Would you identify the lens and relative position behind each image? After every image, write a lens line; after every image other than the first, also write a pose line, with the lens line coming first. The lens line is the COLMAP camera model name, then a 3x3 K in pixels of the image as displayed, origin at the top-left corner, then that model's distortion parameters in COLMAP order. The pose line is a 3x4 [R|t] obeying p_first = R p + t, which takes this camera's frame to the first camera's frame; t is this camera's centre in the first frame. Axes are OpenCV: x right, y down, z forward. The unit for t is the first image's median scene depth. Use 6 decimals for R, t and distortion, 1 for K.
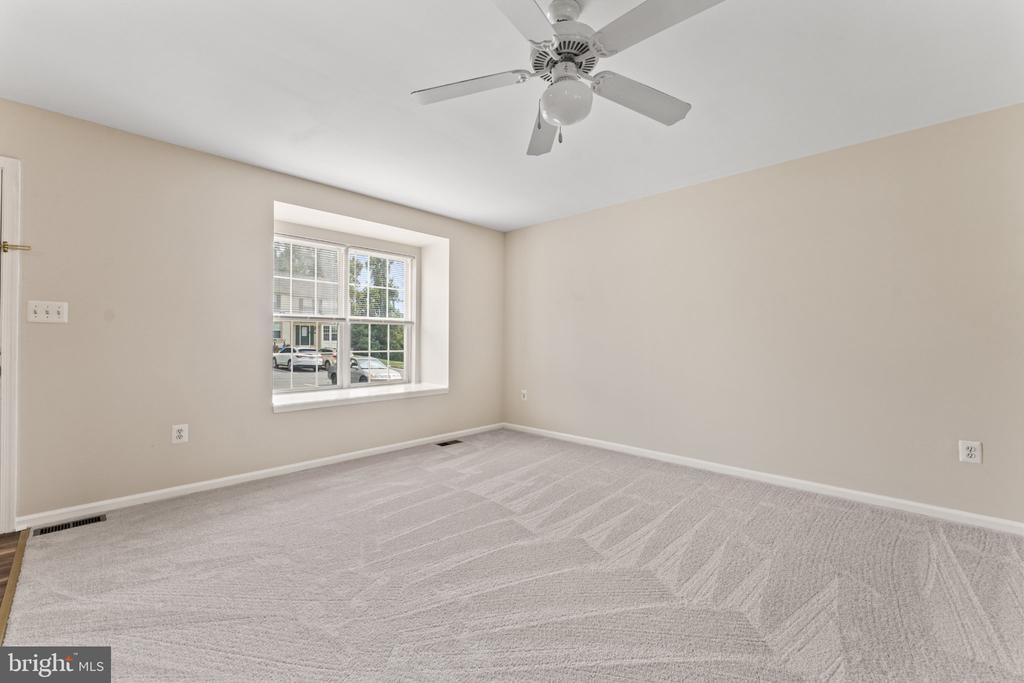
lens RADIAL K [[419.5, 0, 512.0], [0, 419.5, 341.5], [0, 0, 1]] dist [-0.000757, -0.000087]
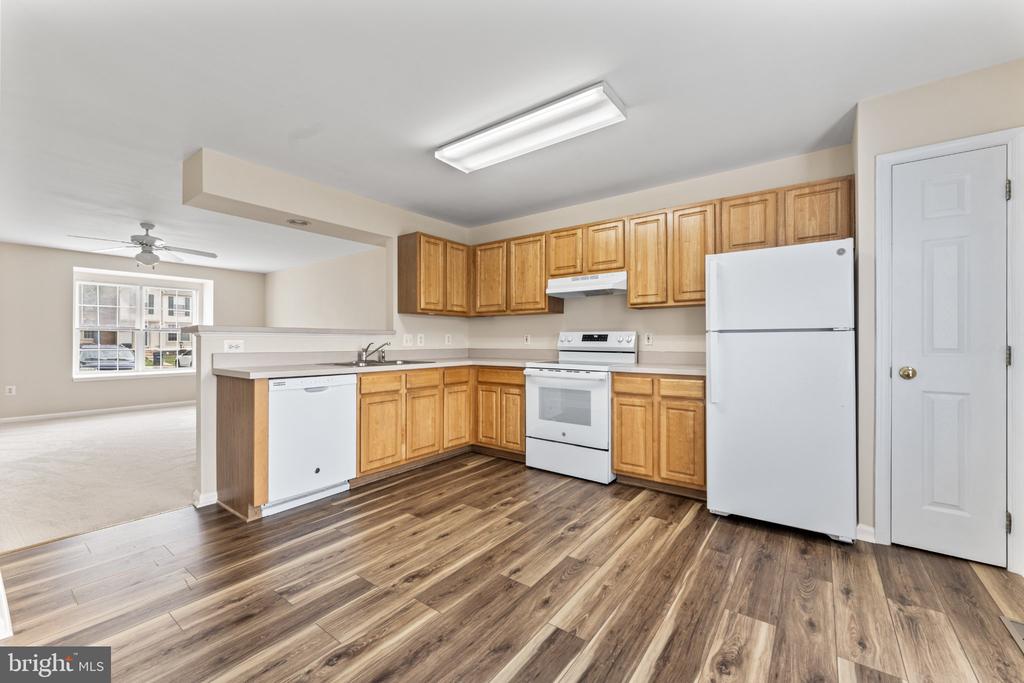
lens RADIAL K [[412.0, 0, 507.0], [0, 412.0, 341.7], [0, 0, 1]] dist [-0.000012, -0.000071]
pose [[0.993017, -0.004146, 0.117901, 1.299374], [0.004140, 0.999991, 0.000303, -0.000220], [-0.117901, 0.000187, 0.993025, -1.198149]]
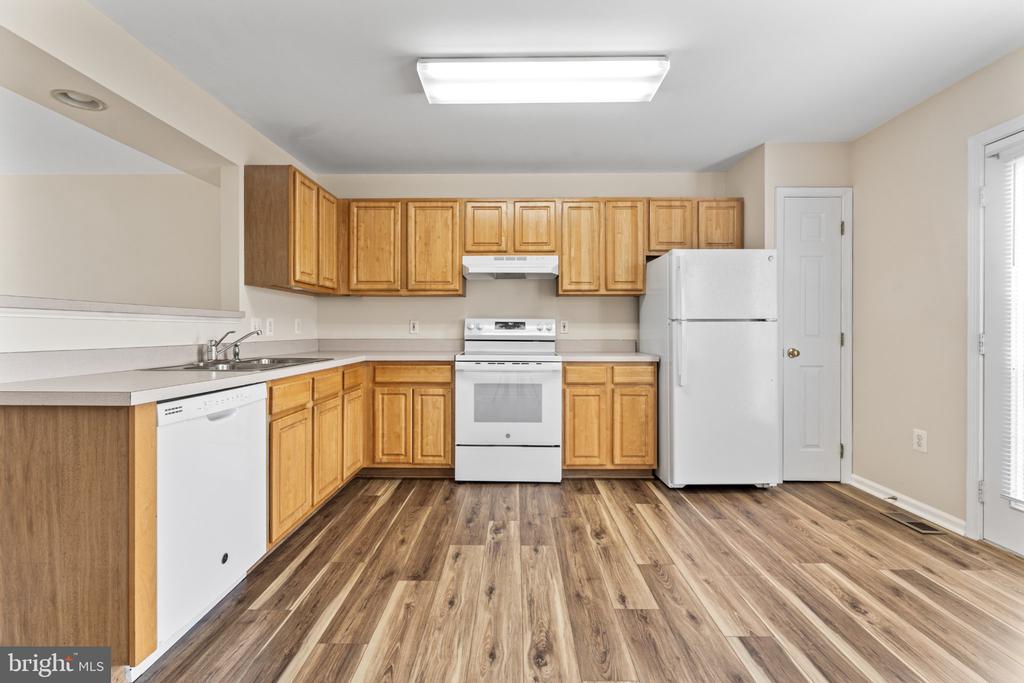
lens RADIAL K [[449.8, 0, 512.1], [0, 449.8, 331.5], [0, 0, 1]] dist [0.000383, -0.000054]
pose [[0.731762, -0.005630, 0.681537, 0.845975], [0.002508, 0.999981, 0.005568, -0.000691], [-0.681556, -0.002365, 0.731762, -0.876504]]
